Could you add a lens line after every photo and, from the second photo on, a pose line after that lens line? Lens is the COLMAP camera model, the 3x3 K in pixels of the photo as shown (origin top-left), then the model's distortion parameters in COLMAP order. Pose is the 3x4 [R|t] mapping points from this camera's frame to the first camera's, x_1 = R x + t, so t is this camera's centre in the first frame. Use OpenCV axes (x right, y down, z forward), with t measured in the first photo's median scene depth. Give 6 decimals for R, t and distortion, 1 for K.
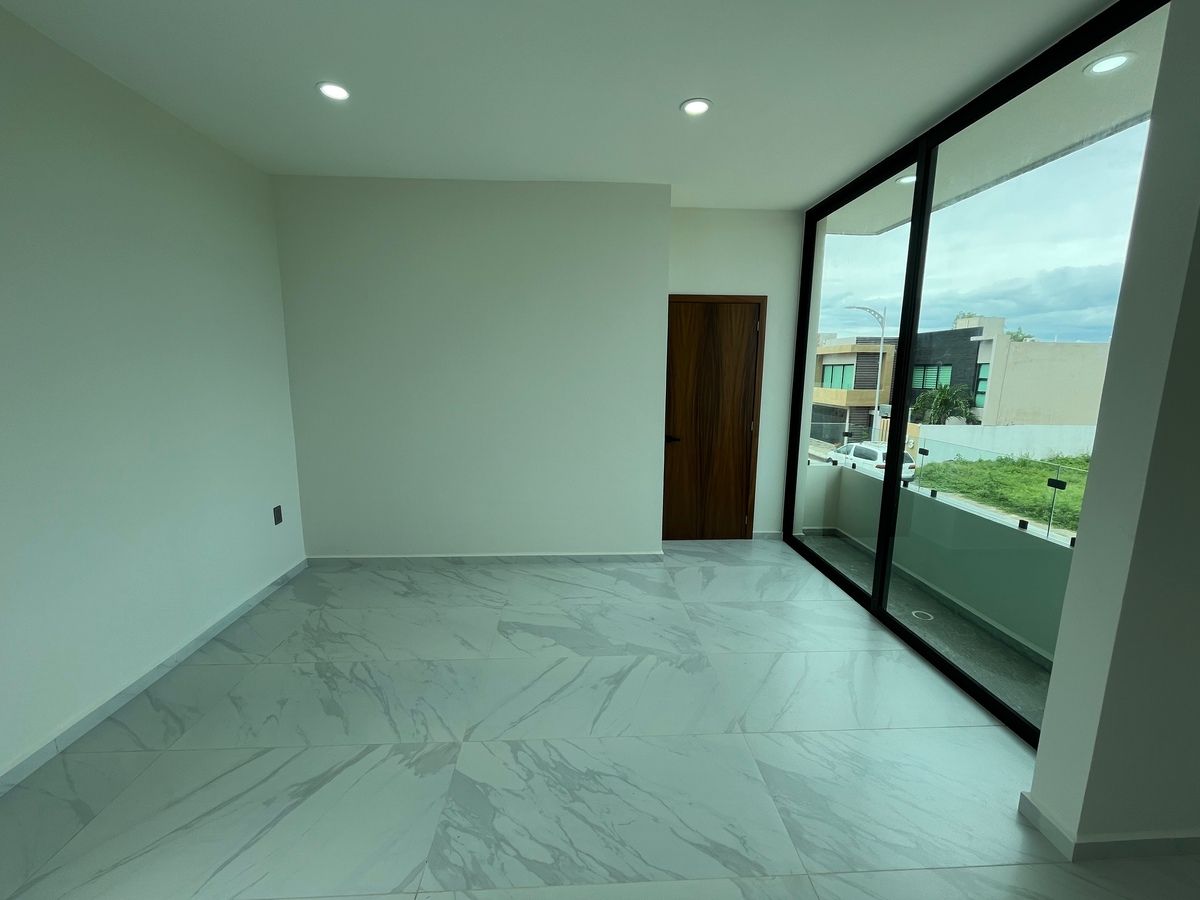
lens RADIAL K [[485.2, 0, 598.0], [0, 485.2, 449.9], [0, 0, 1]] dist [-0.001004, -0.000449]
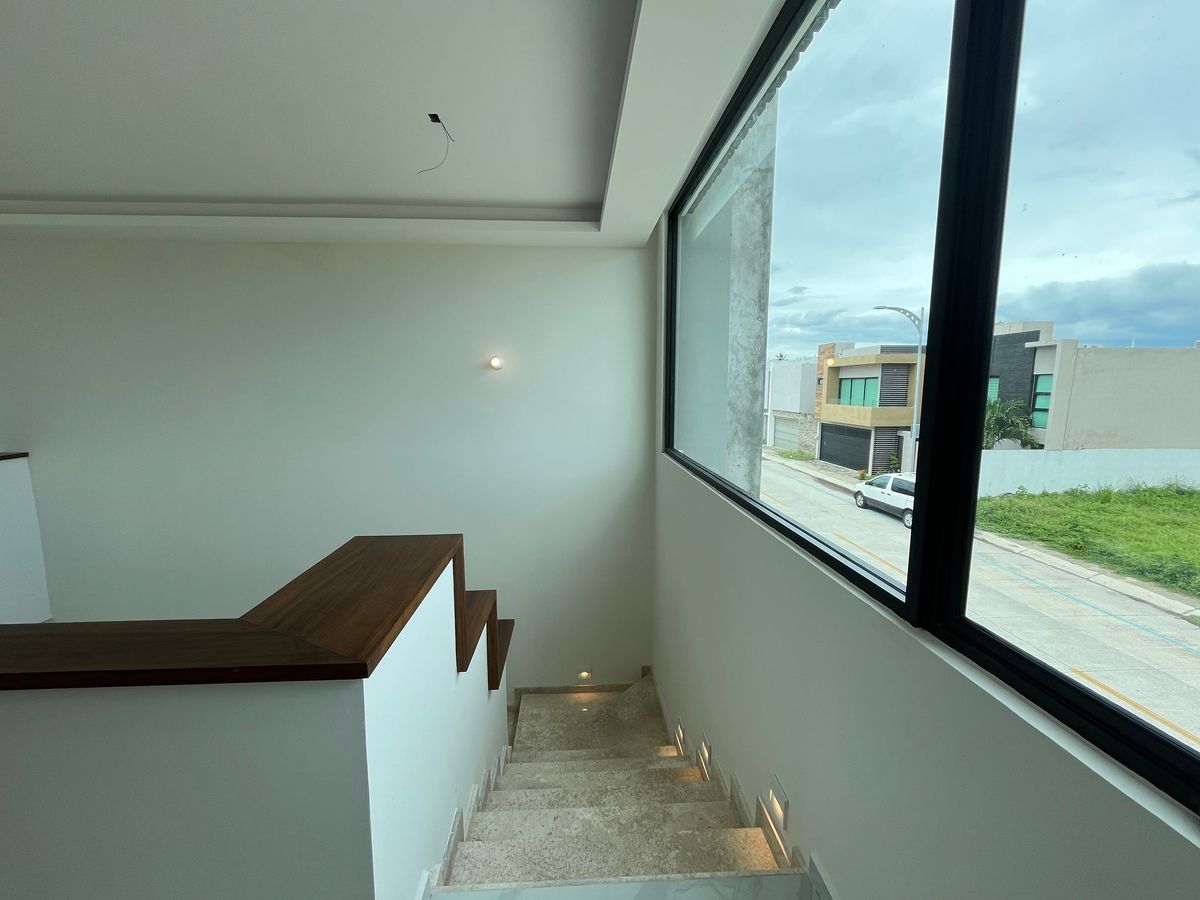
lens RADIAL K [[485.2, 0, 599.9], [0, 485.2, 449.6], [0, 0, 1]] dist [-0.001004, -0.000449]
pose [[0.999933, -0.009570, 0.006519, 0.037831], [0.009792, 0.999346, -0.034816, -0.030174], [-0.006181, 0.034877, 0.999372, 0.189979]]
